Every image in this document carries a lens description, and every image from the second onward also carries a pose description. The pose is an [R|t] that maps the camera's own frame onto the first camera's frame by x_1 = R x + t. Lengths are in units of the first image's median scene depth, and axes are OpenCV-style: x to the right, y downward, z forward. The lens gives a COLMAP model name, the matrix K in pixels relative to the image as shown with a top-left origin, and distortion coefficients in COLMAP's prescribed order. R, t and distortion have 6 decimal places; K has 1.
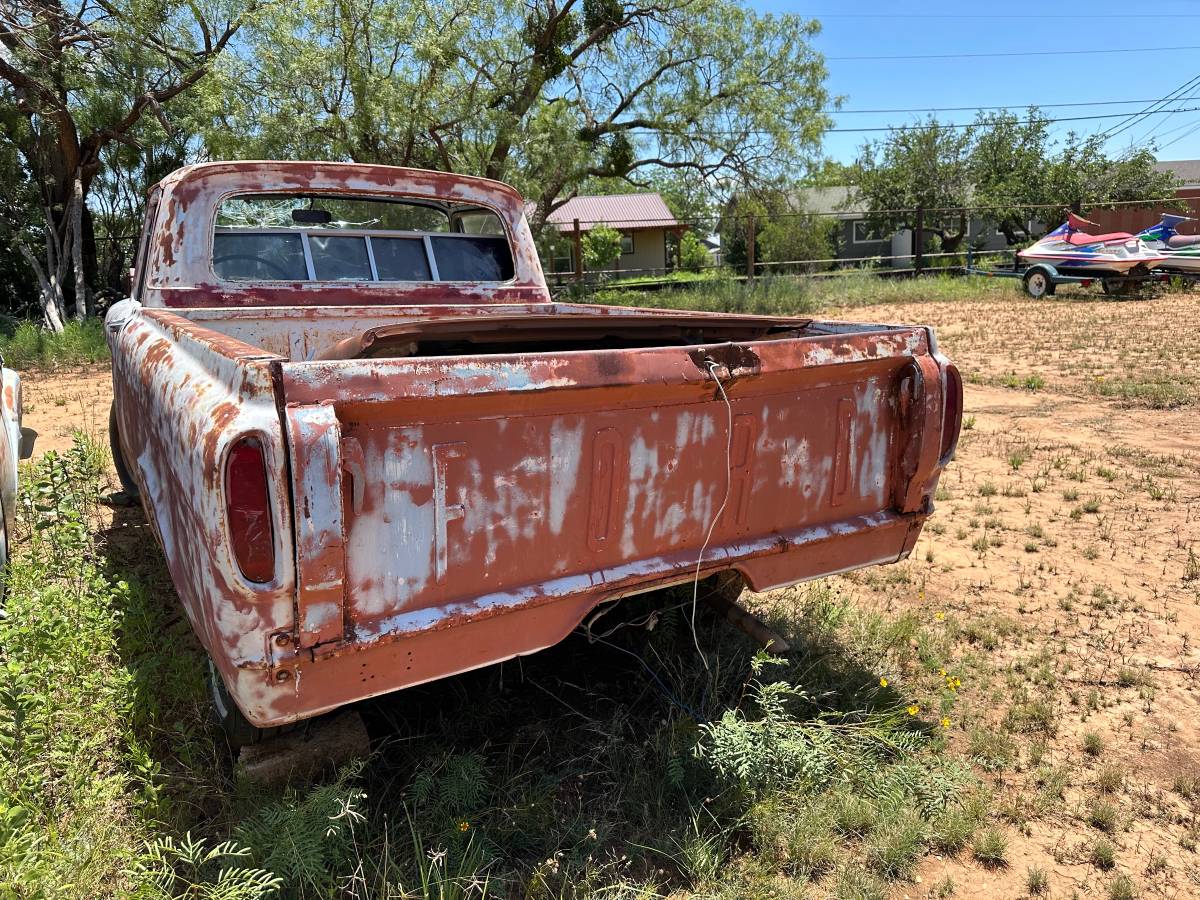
lens RADIAL K [[856.5, 0, 595.5], [0, 856.5, 448.1], [0, 0, 1]] dist [0.059113, -0.070500]
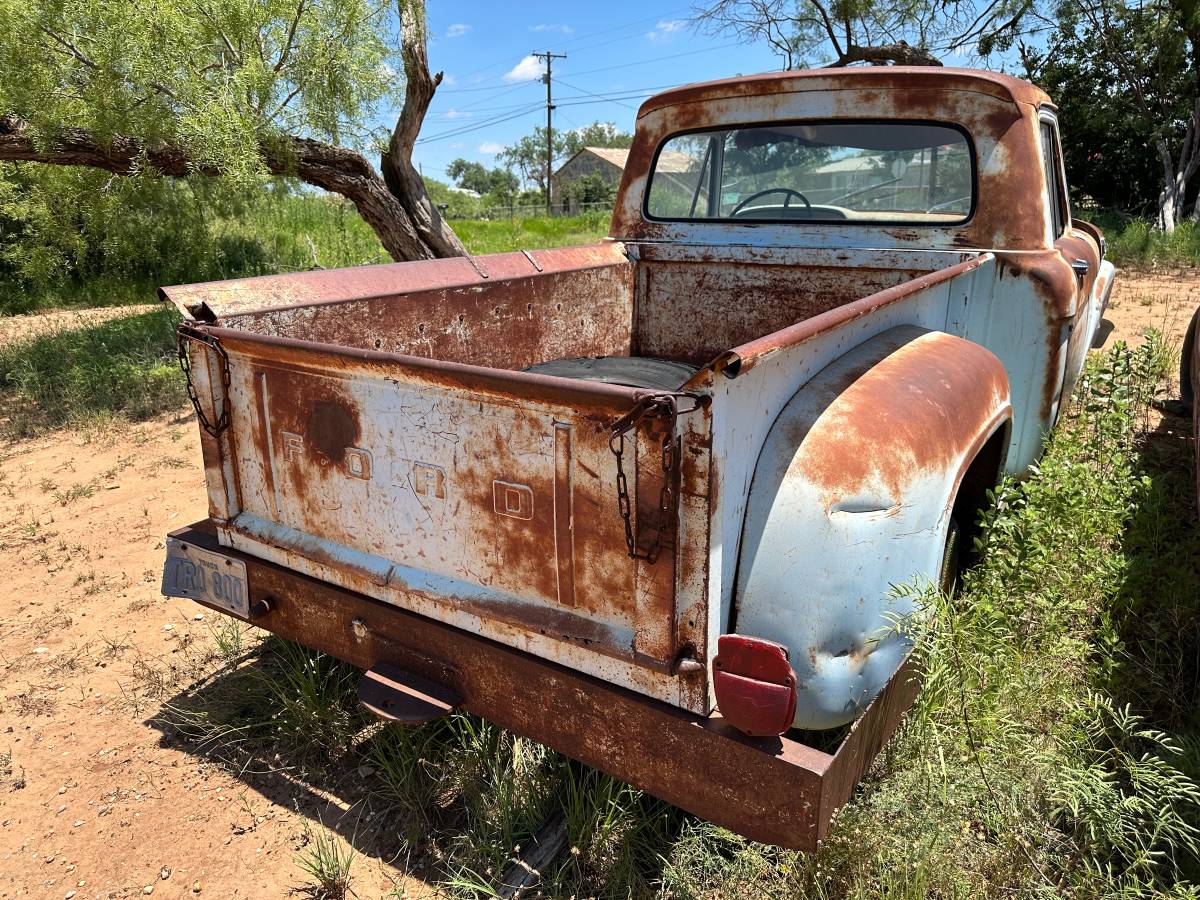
lens RADIAL K [[856.5, 0, 594.7], [0, 856.5, 454.0], [0, 0, 1]] dist [0.059113, -0.070500]
pose [[0.432427, 0.280136, -0.857048, 0.038598], [-0.178914, 0.958271, 0.222949, 0.019331], [0.883740, 0.056929, 0.464503, -0.046090]]
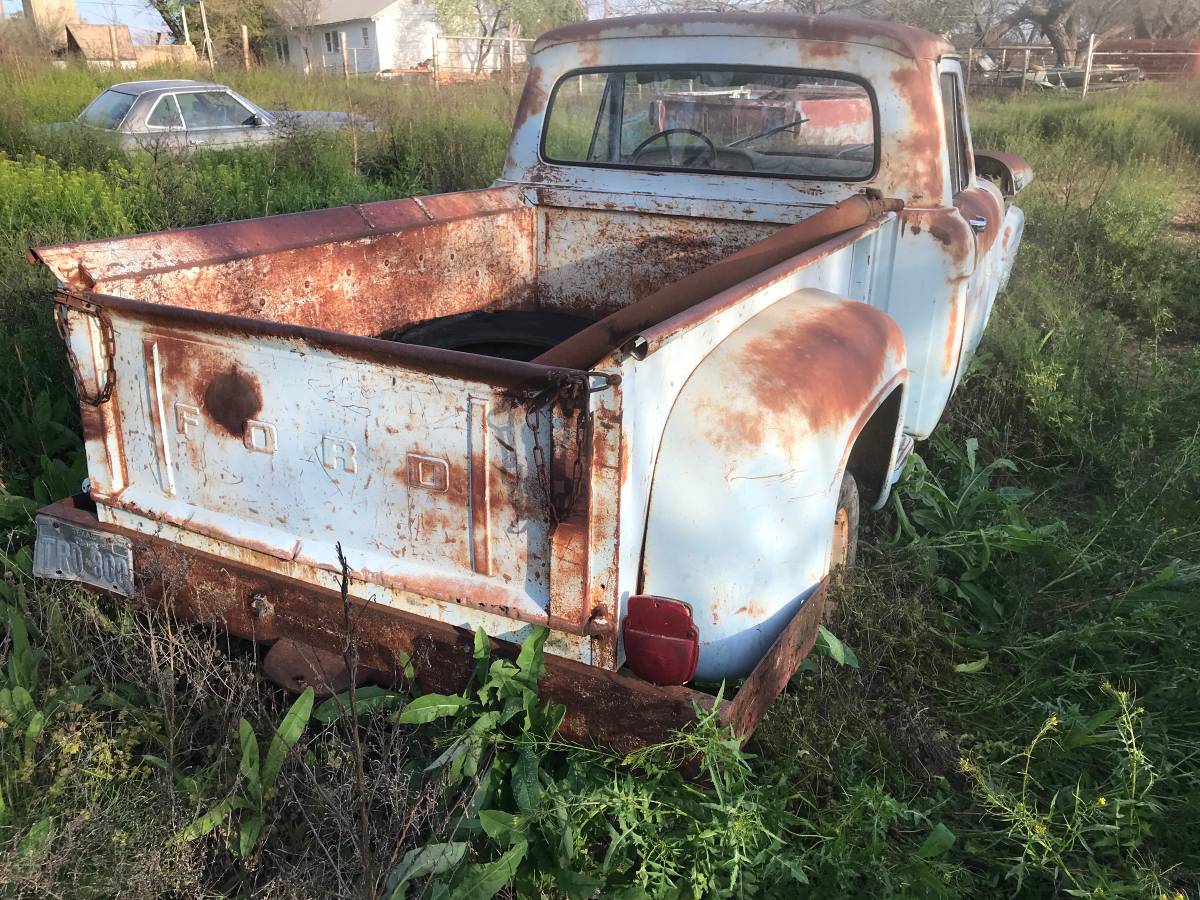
lens RADIAL K [[1002.1, 0, 597.7], [0, 1002.1, 441.8], [0, 0, 1]] dist [0.033943, -0.039192]
pose [[0.535099, 0.306433, -0.787253, 0.144037], [-0.196342, 0.951486, 0.236906, -0.026080], [0.821657, 0.027803, 0.569304, -0.136180]]
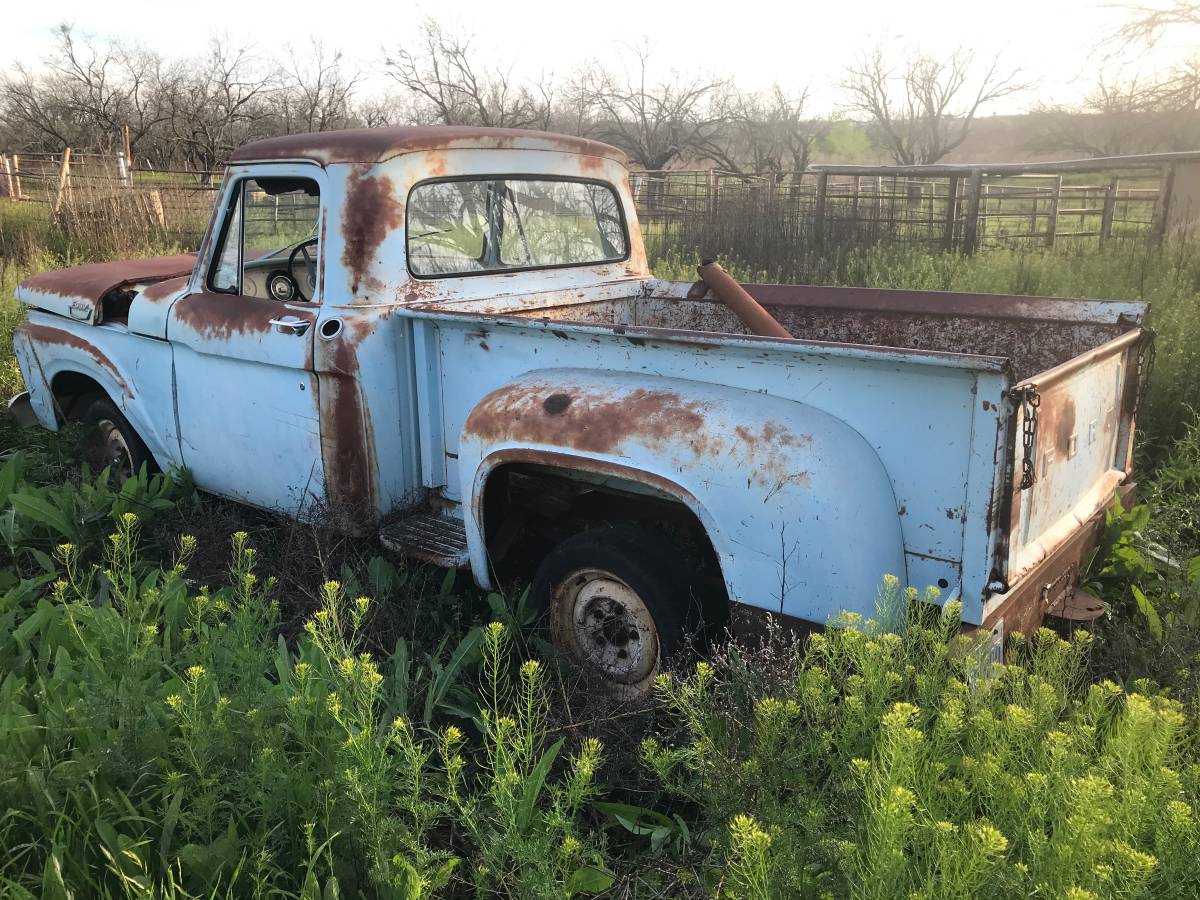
lens RADIAL K [[1002.1, 0, 601.5], [0, 1002.1, 449.9], [0, 0, 1]] dist [0.033943, -0.039192]
pose [[0.942166, -0.078053, 0.325932, -1.619386], [0.064355, 0.996539, 0.052615, 0.141343], [-0.328911, -0.028597, 0.943928, -0.803153]]
